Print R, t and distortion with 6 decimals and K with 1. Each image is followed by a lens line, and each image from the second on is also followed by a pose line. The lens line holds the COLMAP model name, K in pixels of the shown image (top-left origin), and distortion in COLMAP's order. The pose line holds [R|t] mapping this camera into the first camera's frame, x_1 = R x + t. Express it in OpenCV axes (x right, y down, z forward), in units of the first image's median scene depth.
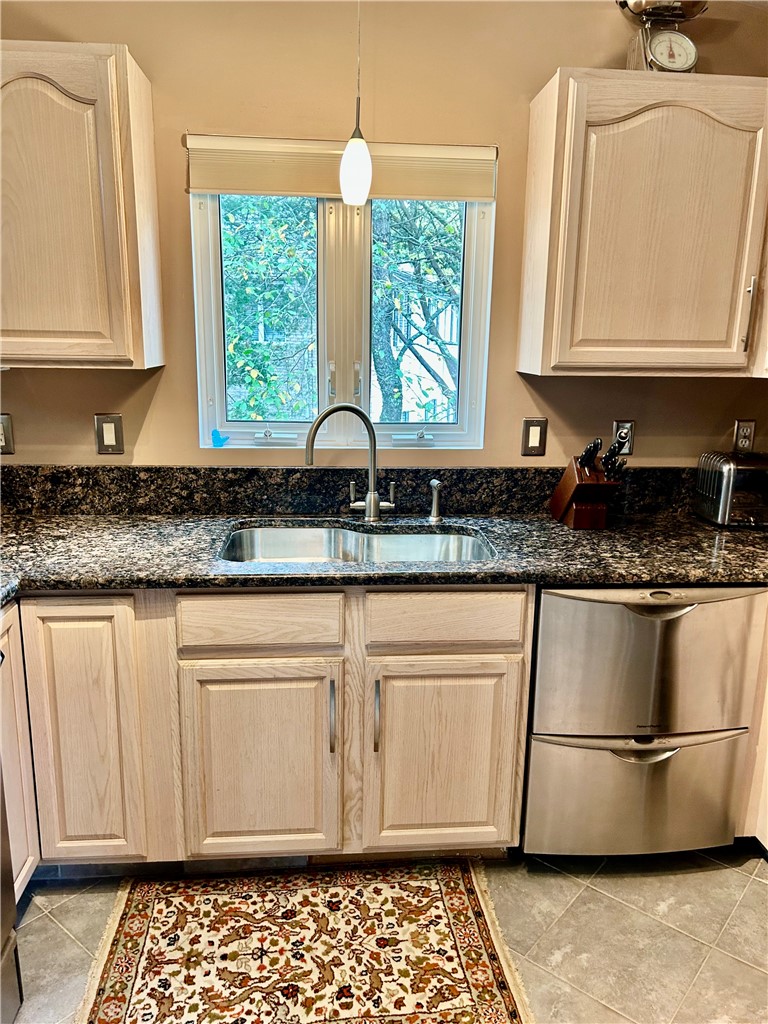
lens RADIAL K [[770.2, 0, 390.8], [0, 770.2, 520.9], [0, 0, 1]] dist [0.049611, -0.046838]
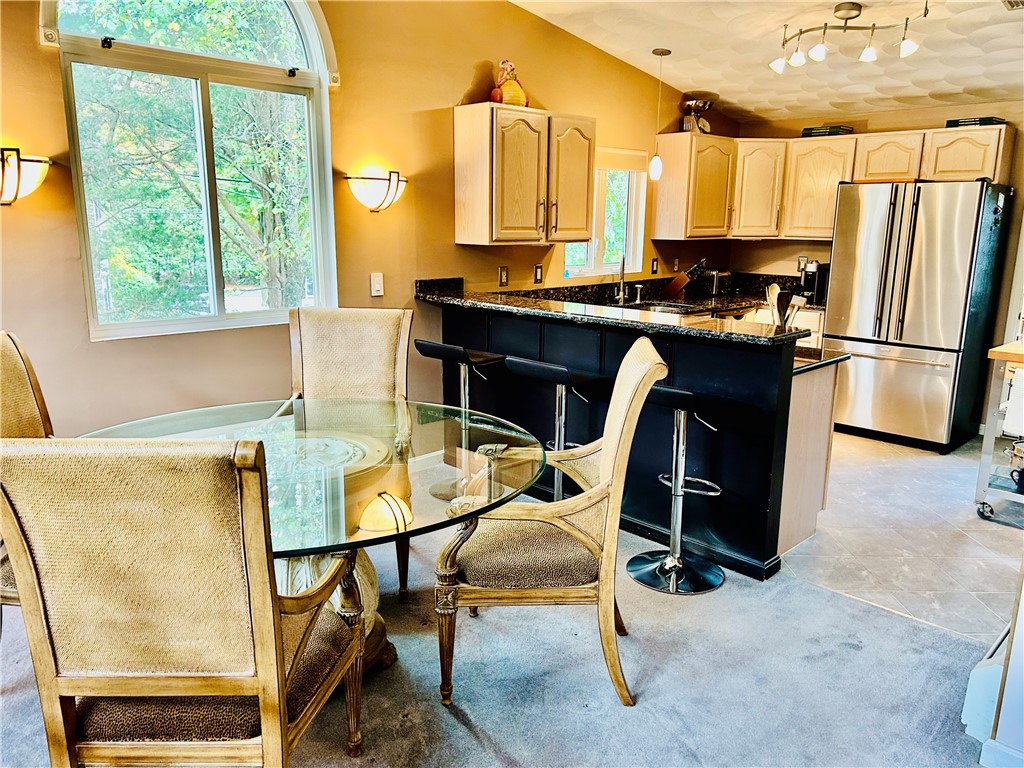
lens RADIAL K [[770.2, 0, 510.3], [0, 770.2, 389.9], [0, 0, 1]] dist [0.049611, -0.046838]
pose [[0.760124, -0.152212, 0.631698, -1.840775], [0.156137, 0.986478, 0.049819, 0.089577], [-0.630740, 0.060763, 0.773612, -0.606315]]
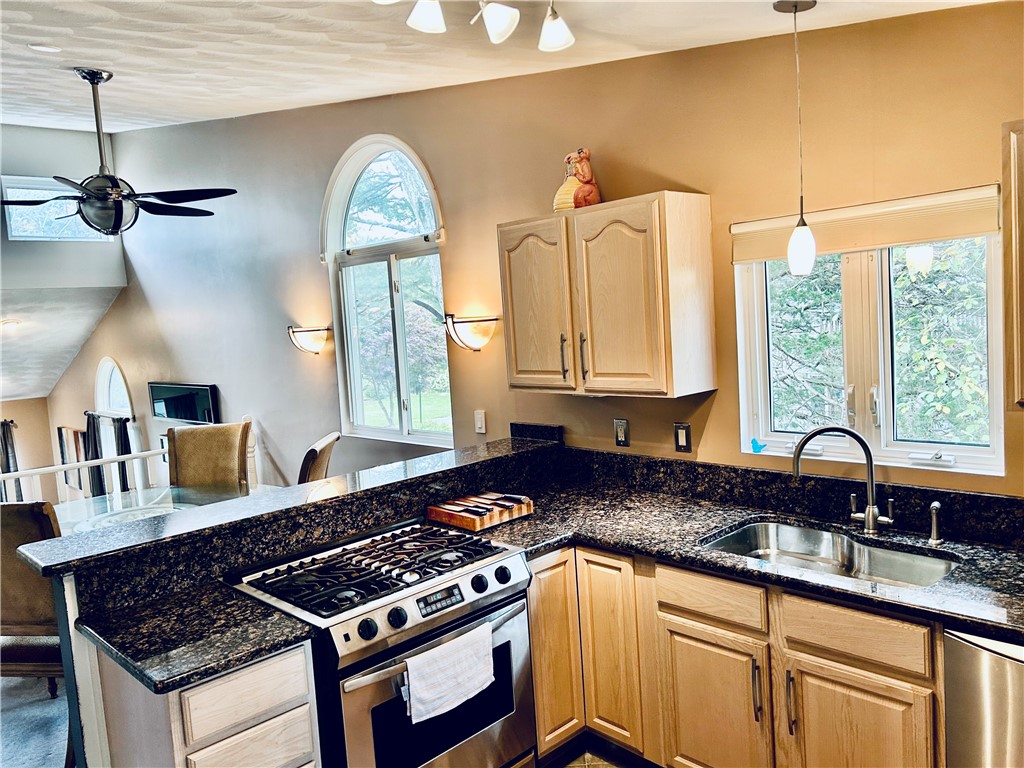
lens RADIAL K [[770.2, 0, 511.4], [0, 770.2, 378.2], [0, 0, 1]] dist [0.049611, -0.046838]
pose [[0.618880, 0.005611, -0.785465, 0.521941], [-0.104816, 0.991621, -0.075503, -0.080817], [0.778461, 0.129056, 0.614283, -0.088449]]
